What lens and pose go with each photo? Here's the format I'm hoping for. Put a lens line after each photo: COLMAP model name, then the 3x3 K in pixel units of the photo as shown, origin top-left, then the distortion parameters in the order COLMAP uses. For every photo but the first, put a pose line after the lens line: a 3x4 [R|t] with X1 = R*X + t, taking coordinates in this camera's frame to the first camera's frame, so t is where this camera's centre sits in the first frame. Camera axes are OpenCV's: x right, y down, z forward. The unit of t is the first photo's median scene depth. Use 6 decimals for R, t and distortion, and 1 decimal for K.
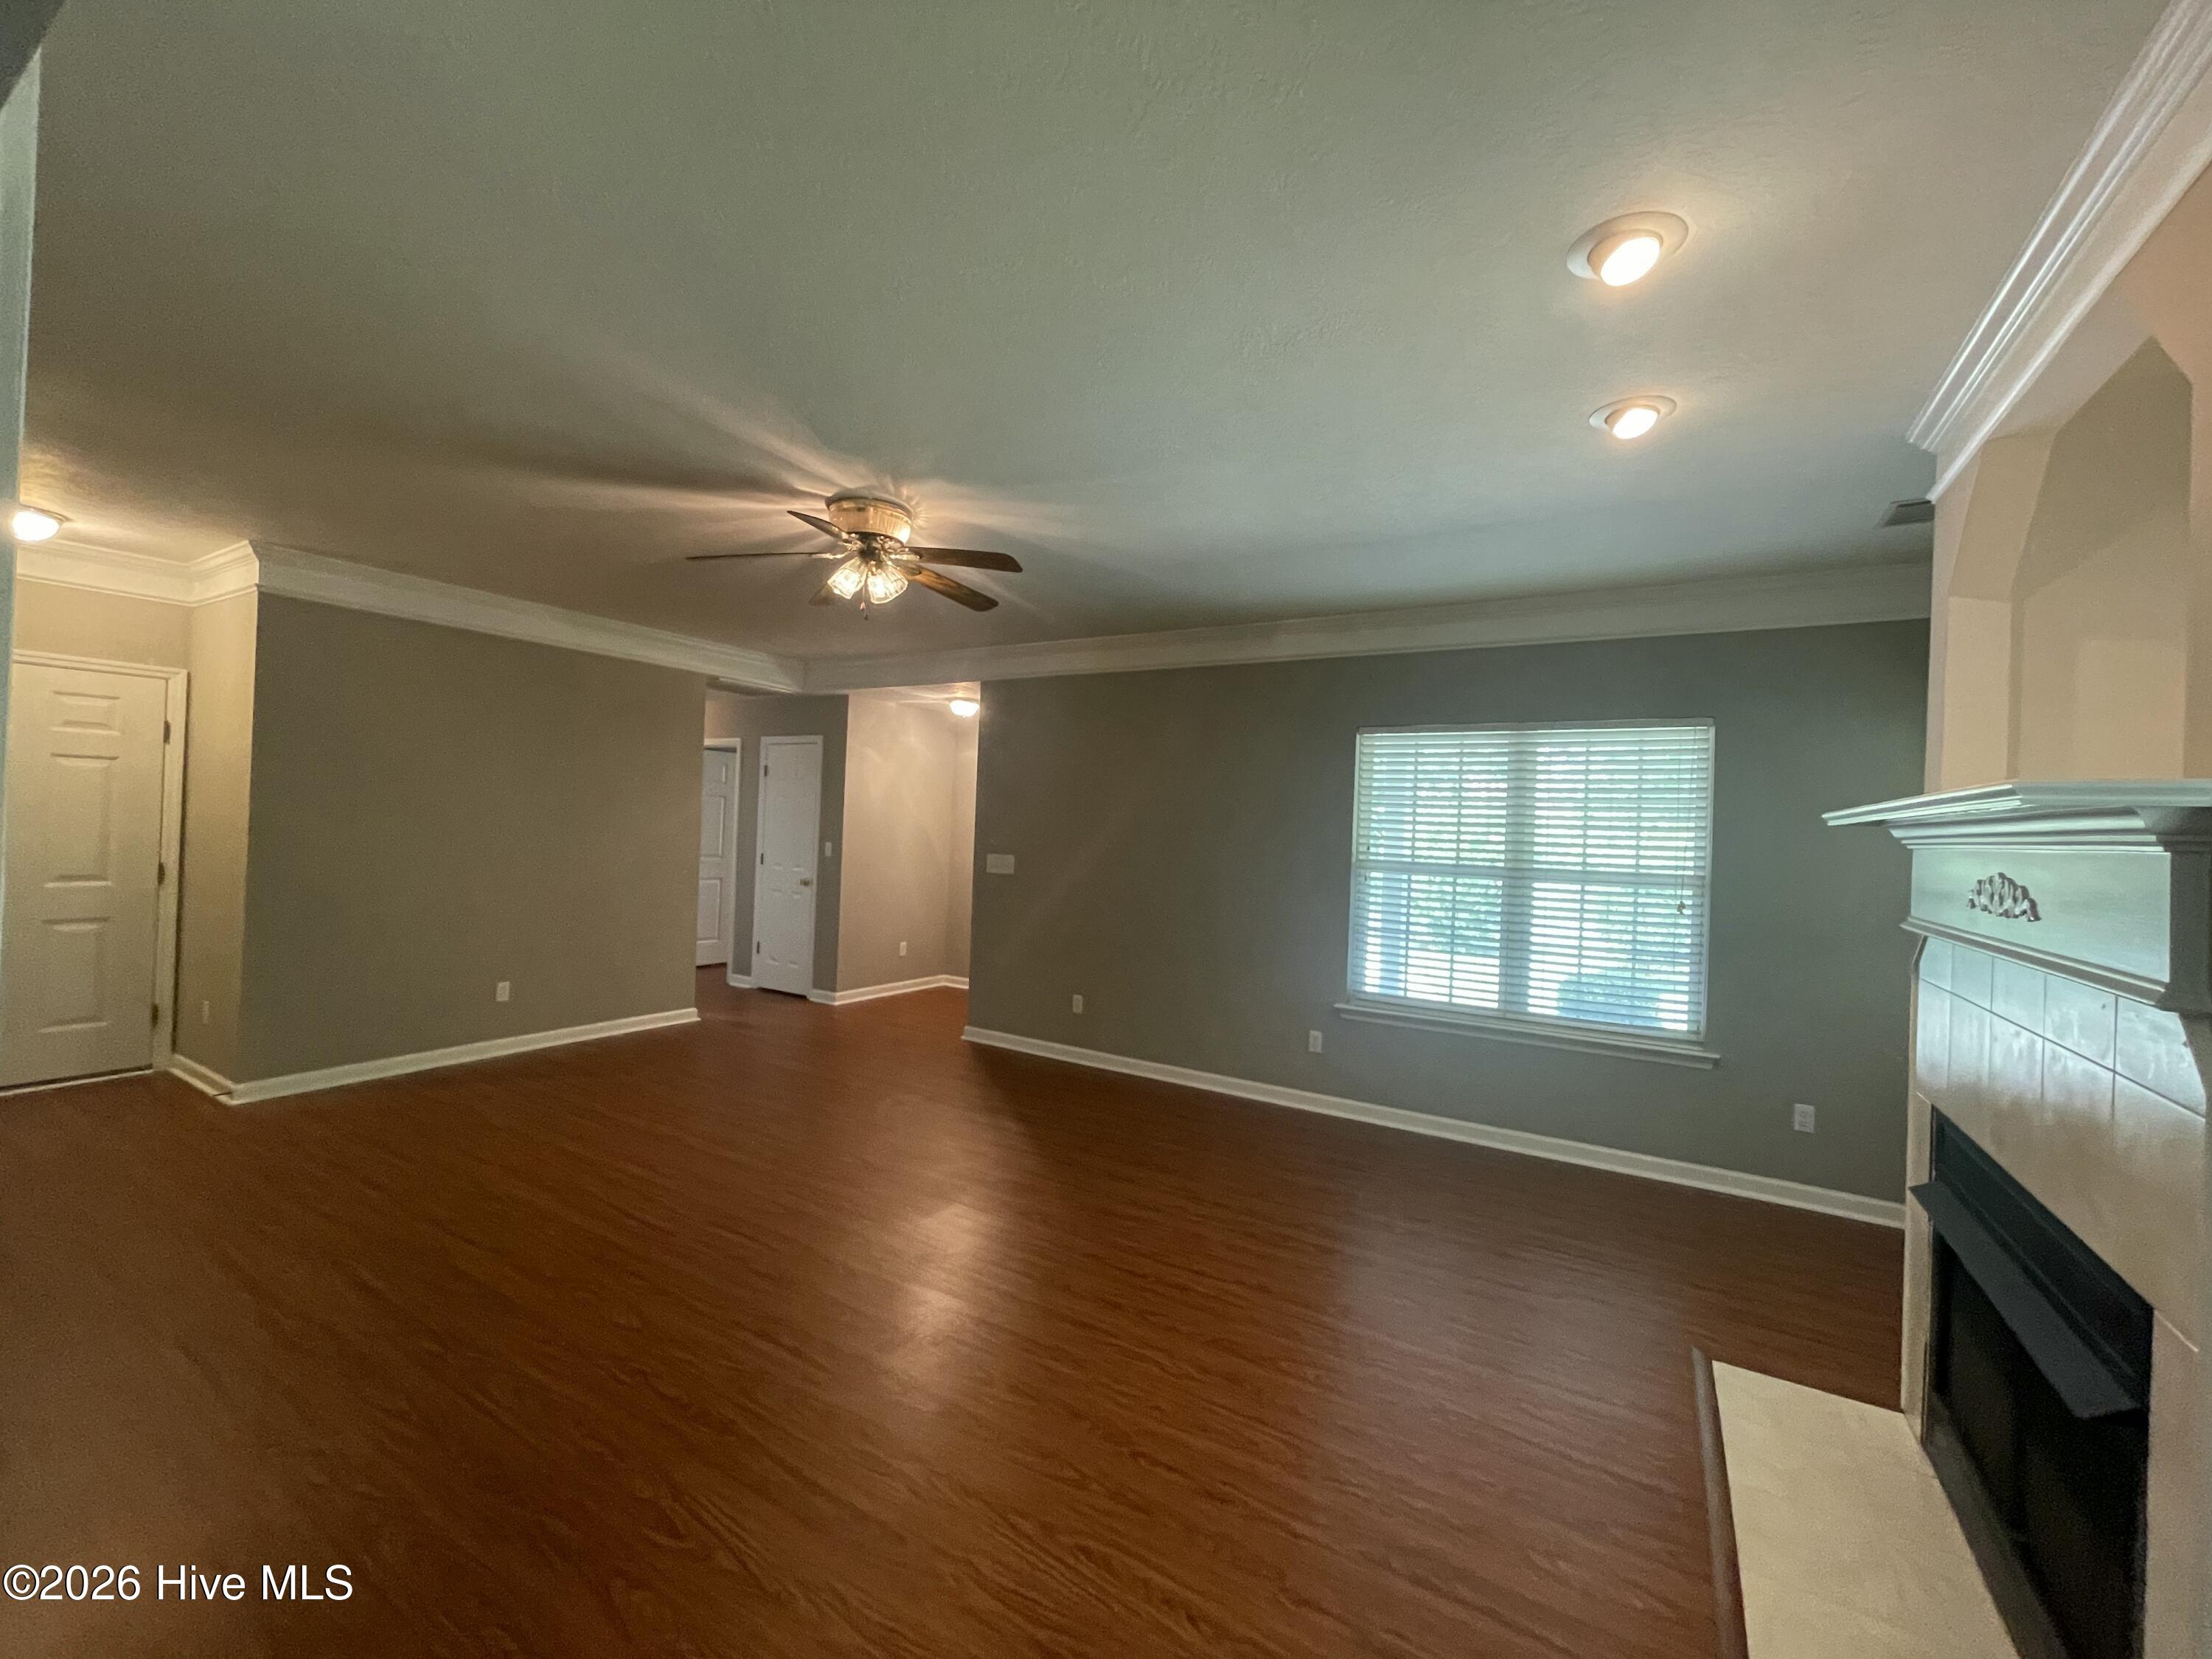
lens RADIAL K [[904.6, 0, 1095.5], [0, 904.6, 822.5], [0, 0, 1]] dist [0.002467, -0.000246]
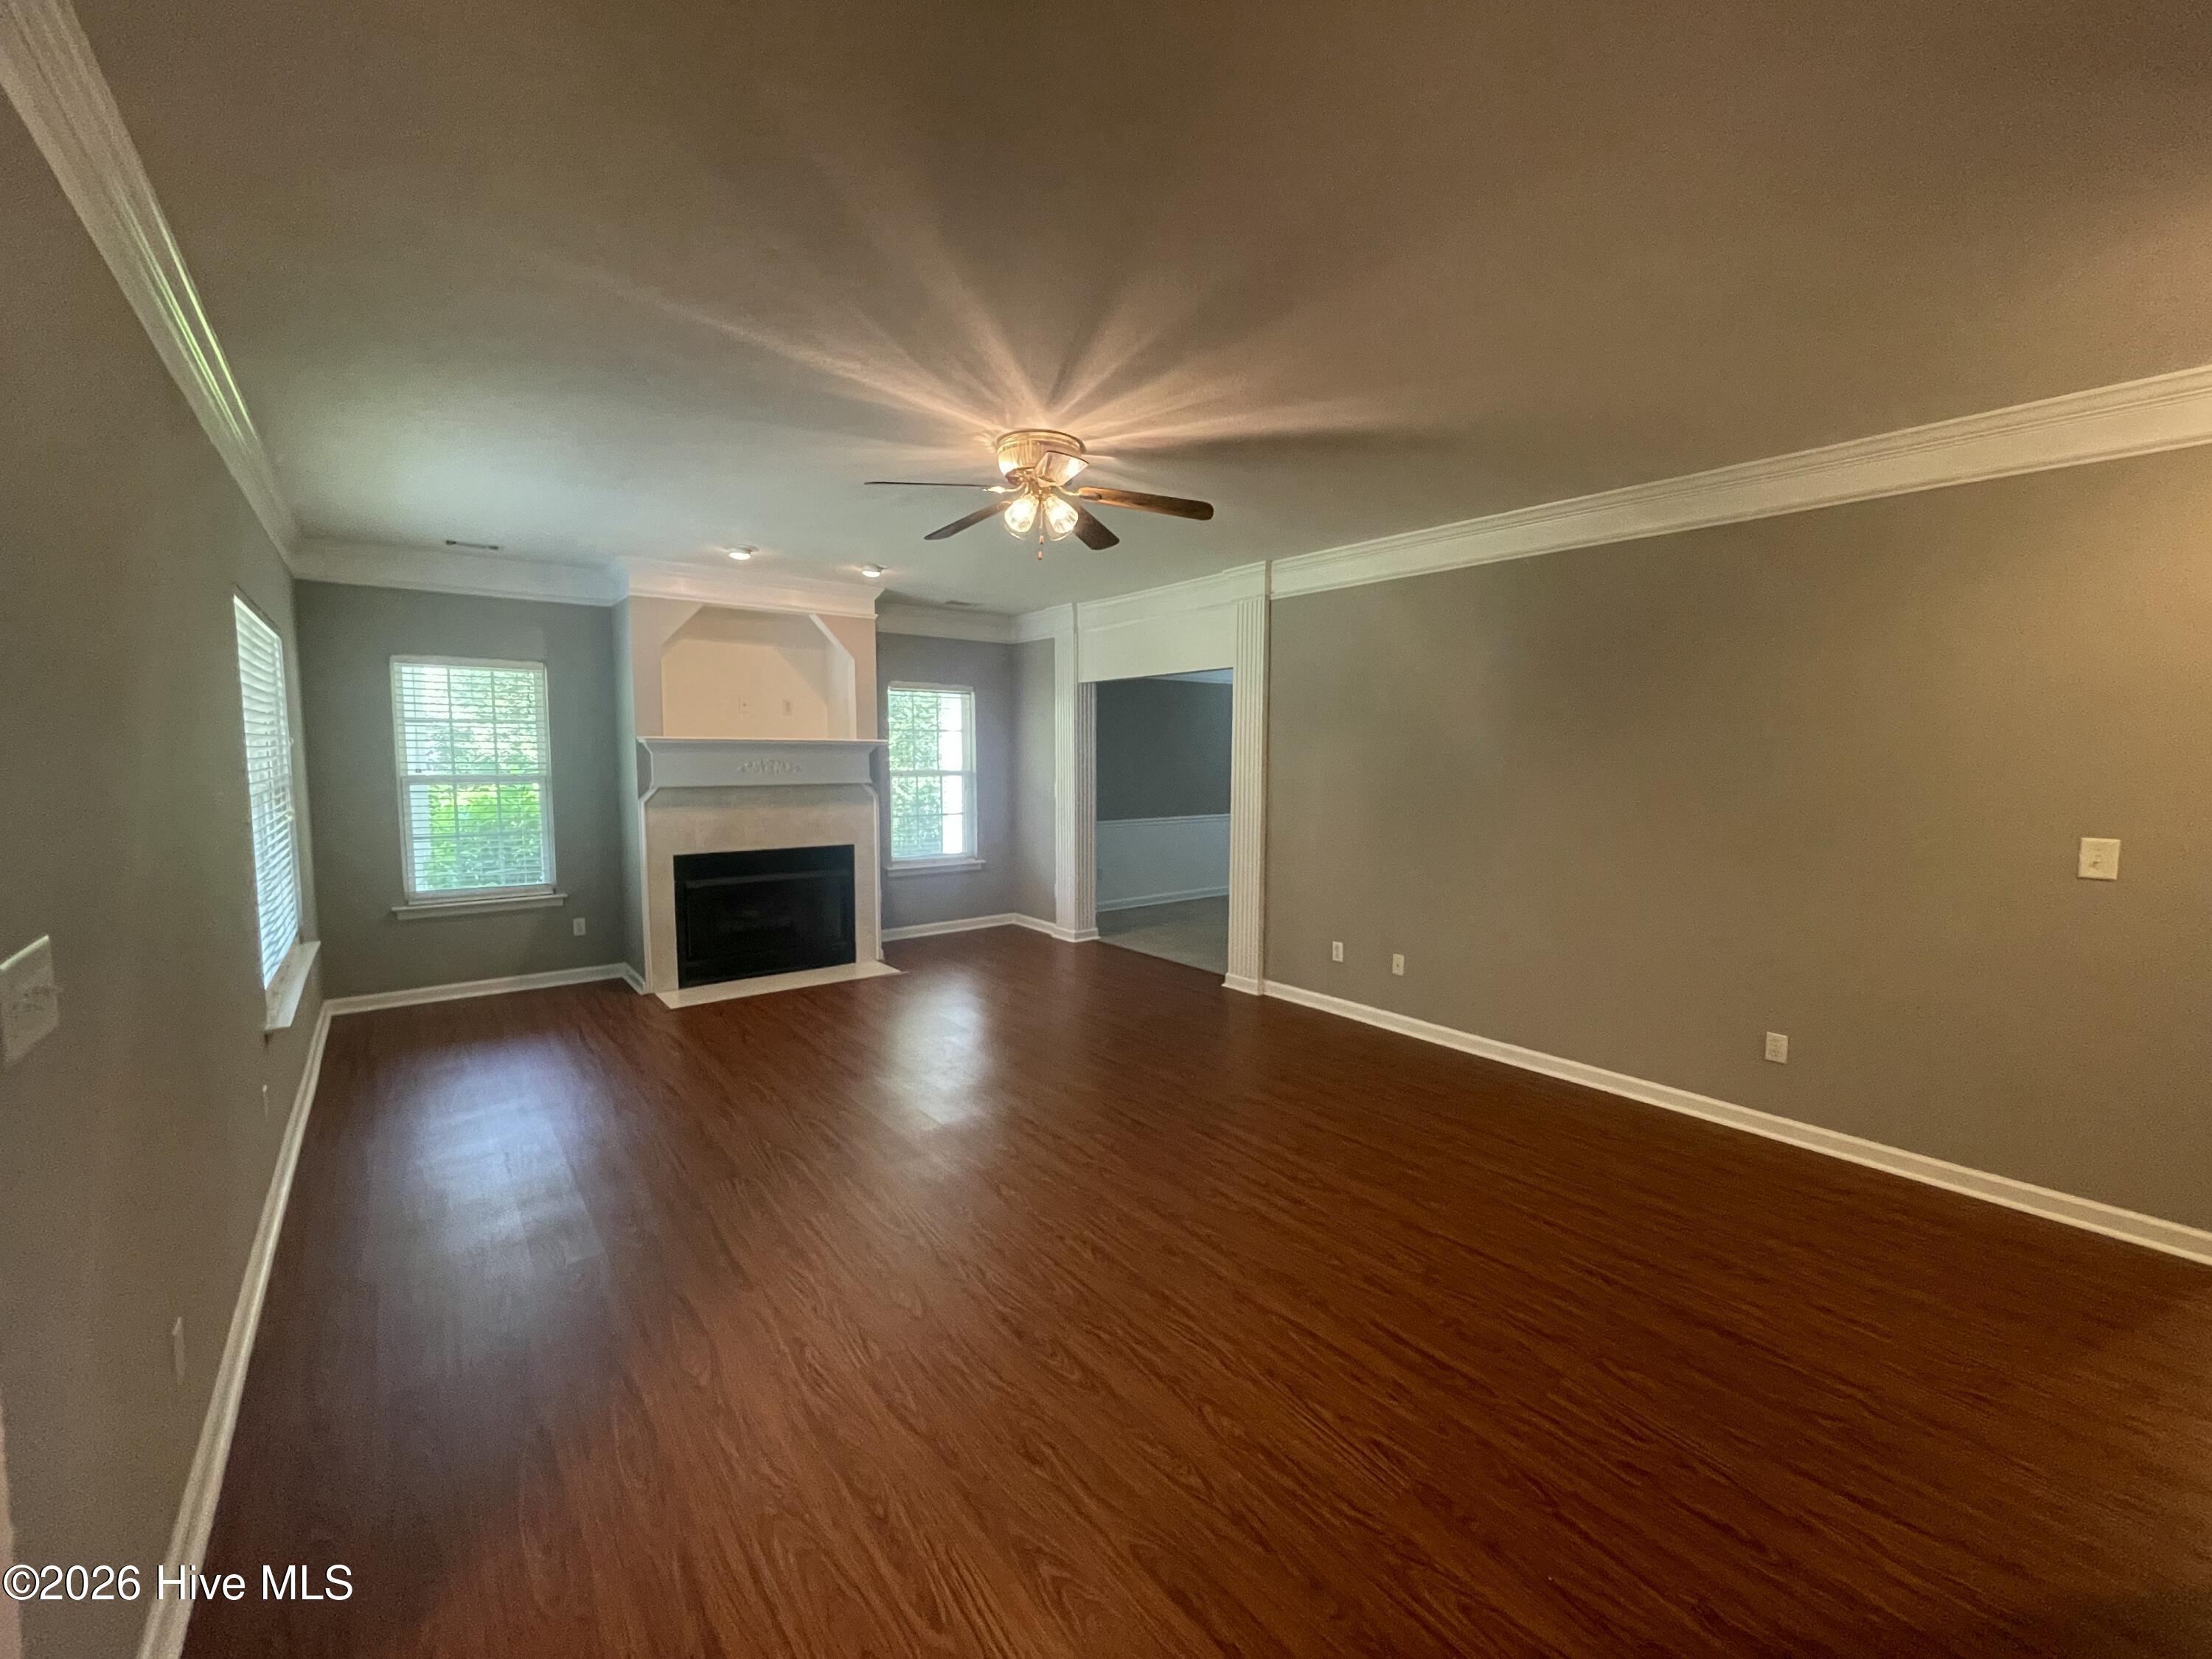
lens RADIAL K [[904.6, 0, 1110.5], [0, 904.6, 832.2], [0, 0, 1]] dist [0.002467, -0.000246]
pose [[-0.937735, -0.076815, 0.338751, -0.513457], [-0.046641, 0.994254, 0.096347, -0.024889], [-0.344205, 0.074549, -0.935930, 1.445177]]
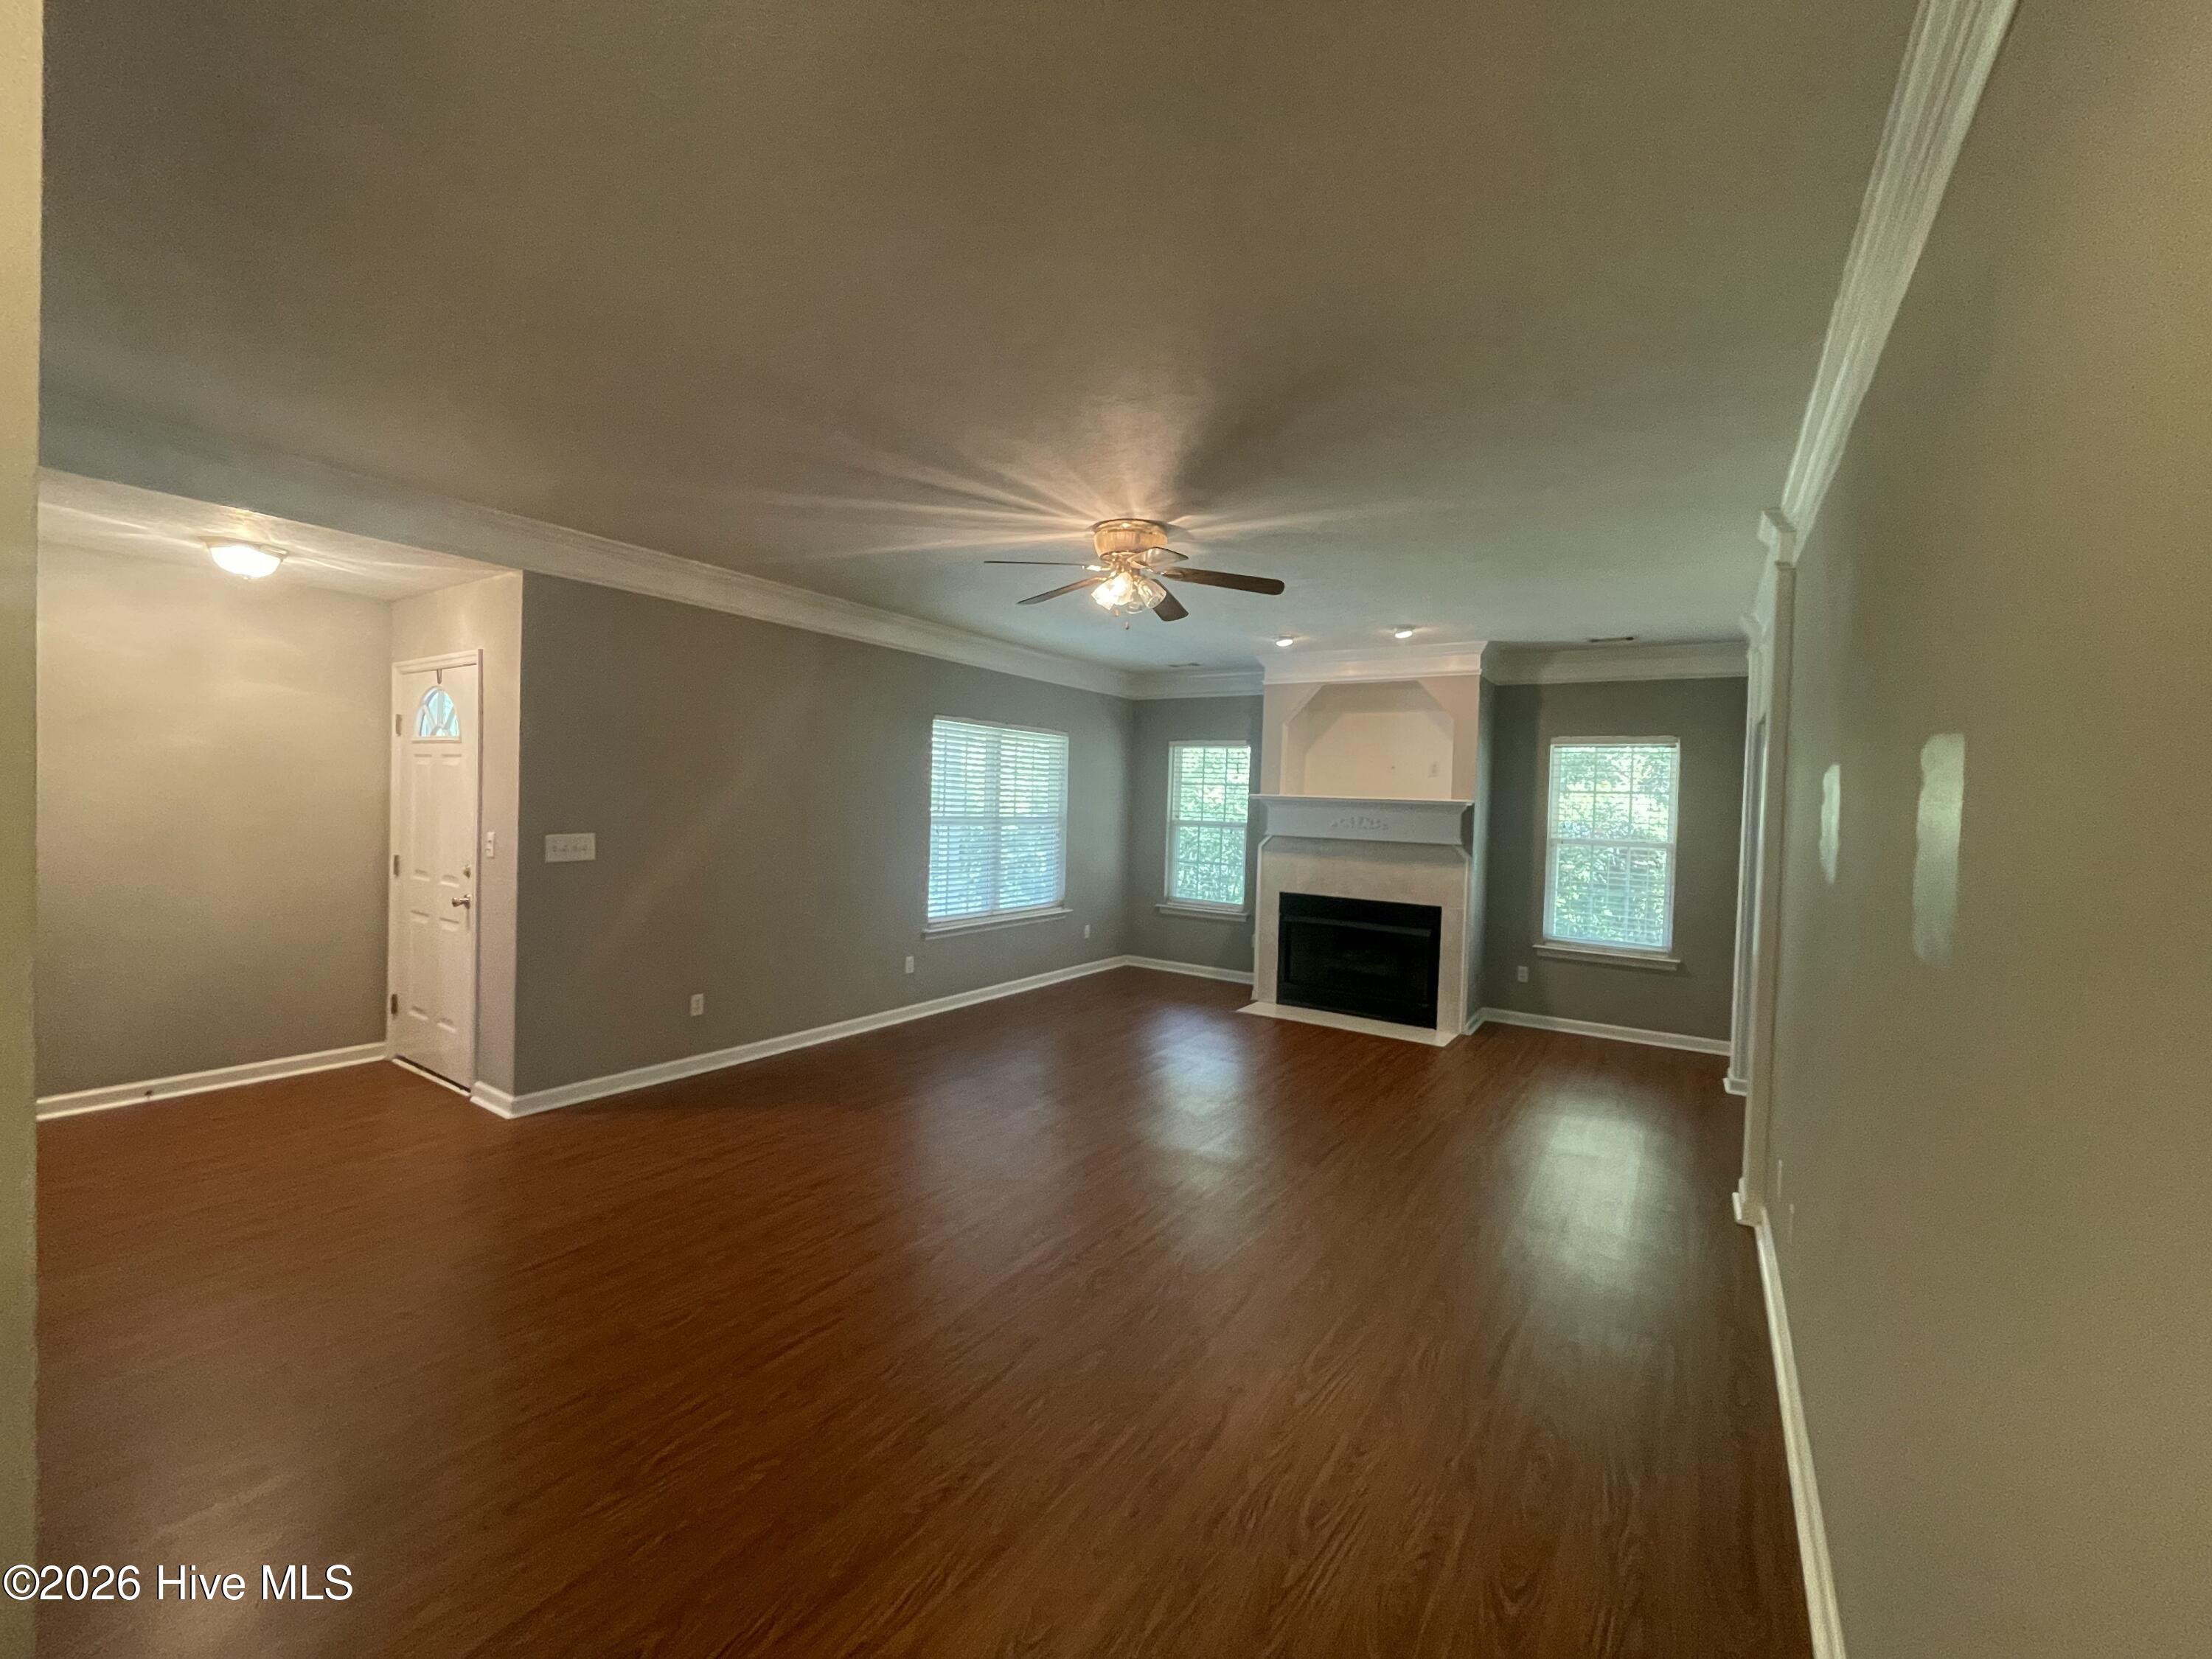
lens RADIAL K [[904.6, 0, 1103.7], [0, 904.6, 824.5], [0, 0, 1]] dist [0.002467, -0.000246]
pose [[0.032188, -0.065671, 0.997322, -1.037853], [-0.041228, 0.996903, 0.066974, -0.046728], [-0.998631, -0.043274, 0.029381, 0.749702]]
